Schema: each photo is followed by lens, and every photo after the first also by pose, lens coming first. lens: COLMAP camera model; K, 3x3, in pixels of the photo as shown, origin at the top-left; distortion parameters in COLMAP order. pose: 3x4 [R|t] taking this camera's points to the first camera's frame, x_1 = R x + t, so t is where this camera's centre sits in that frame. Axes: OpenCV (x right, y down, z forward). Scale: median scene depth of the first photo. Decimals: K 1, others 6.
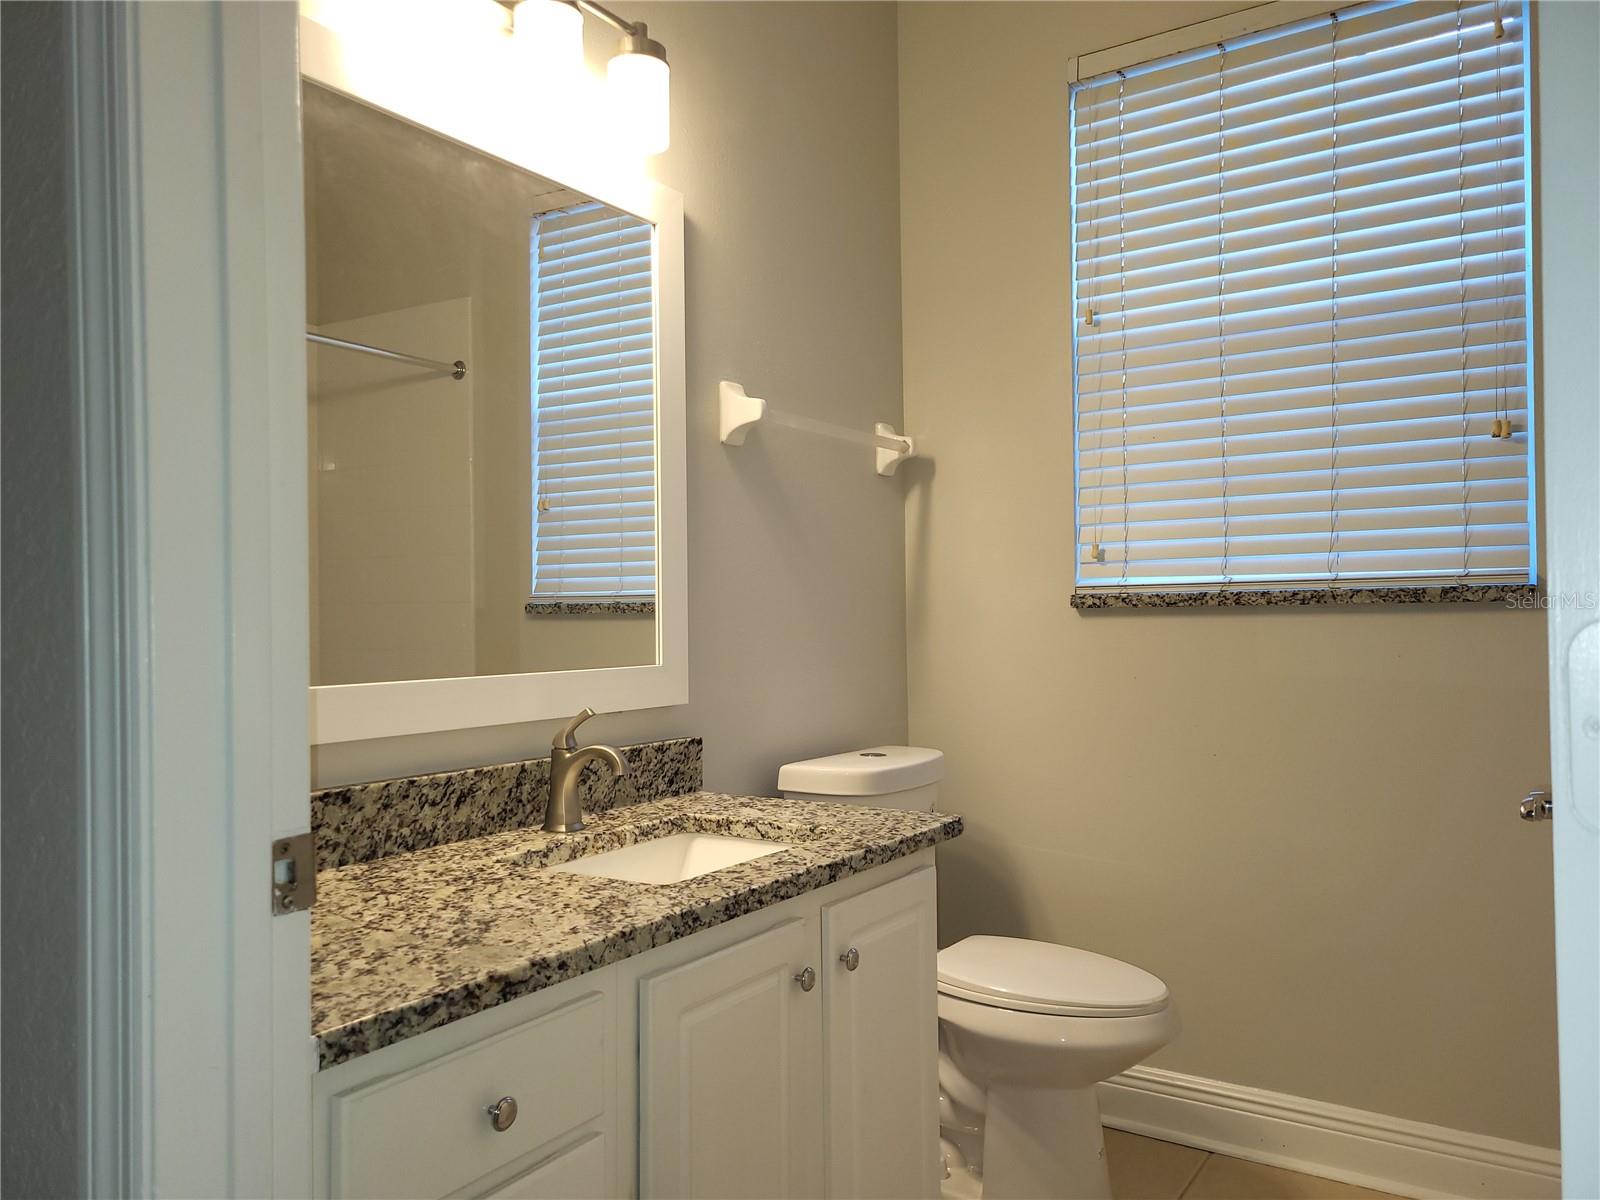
lens RADIAL K [[1205.1, 0, 801.6], [0, 1205.1, 600.6], [0, 0, 1]] dist [0.041593, -0.001404]
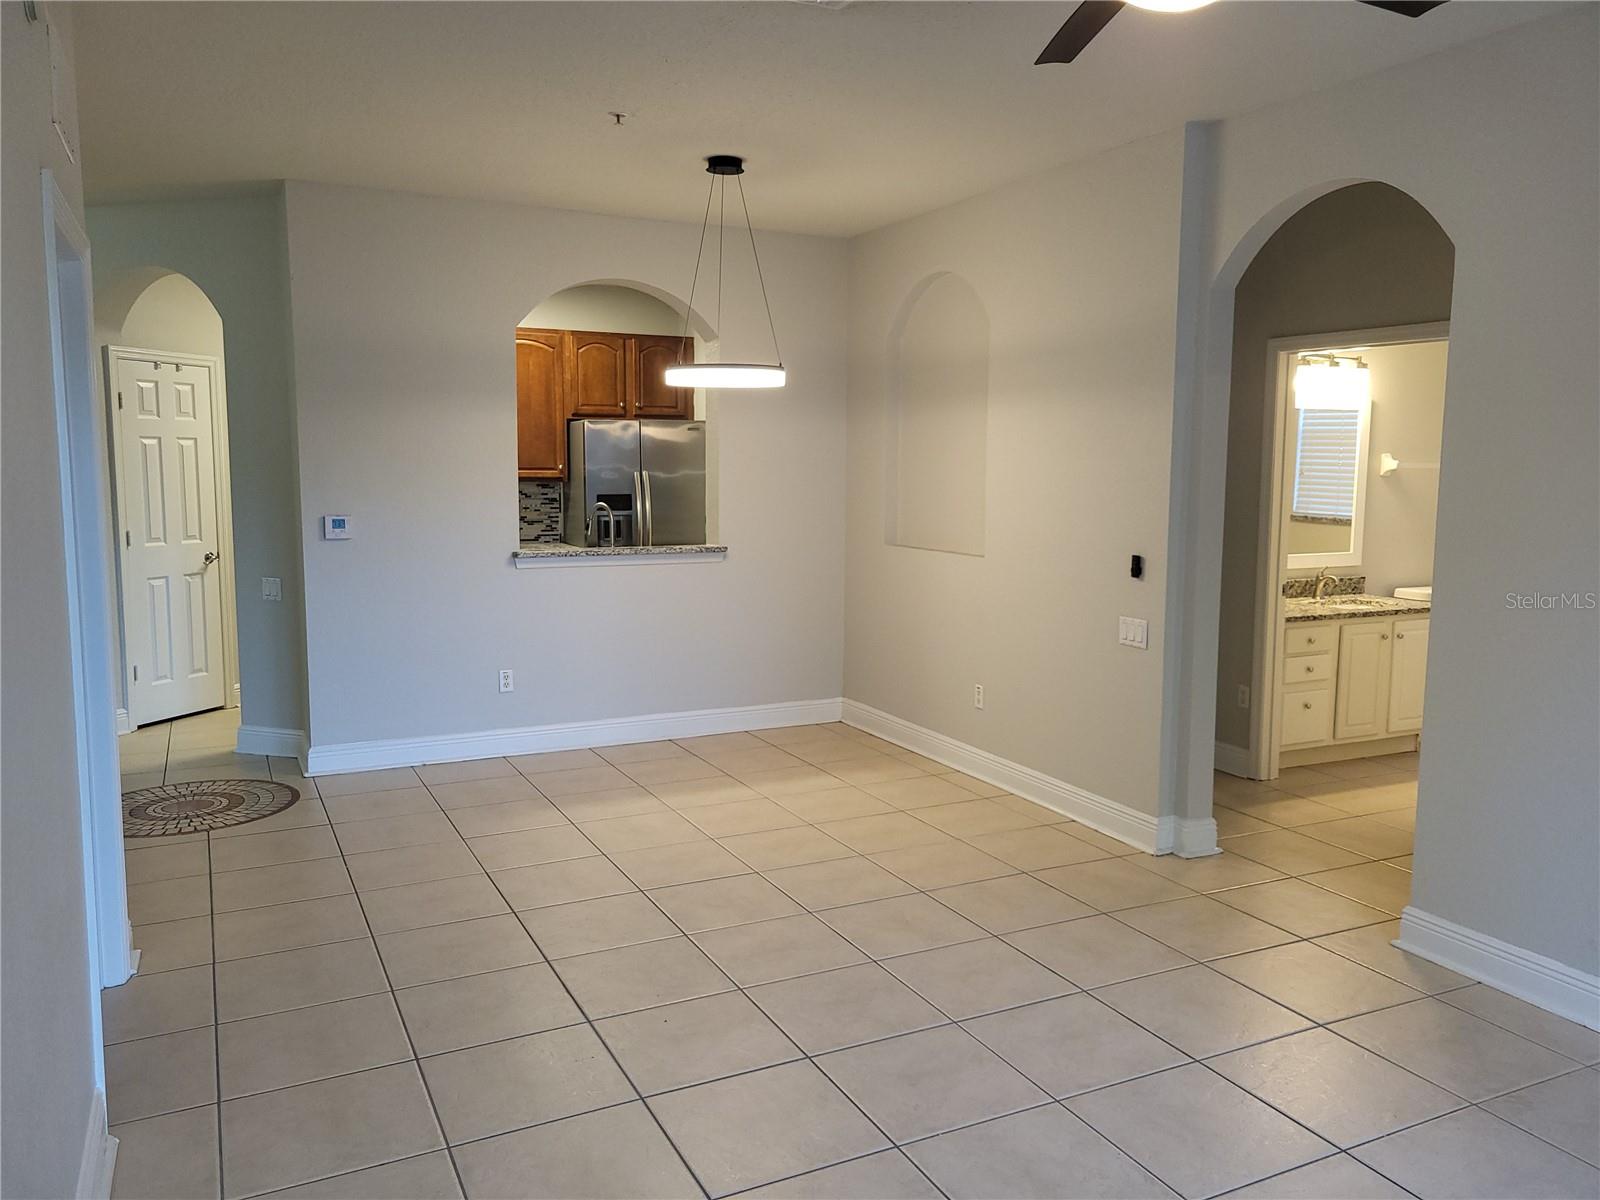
lens RADIAL K [[1205.1, 0, 815.1], [0, 1205.1, 596.0], [0, 0, 1]] dist [0.041593, -0.001404]
pose [[0.858033, 0.076517, -0.507863, 0.280461], [-0.008456, 0.990810, 0.134994, -0.234236], [0.513525, -0.111535, 0.850795, -2.269185]]
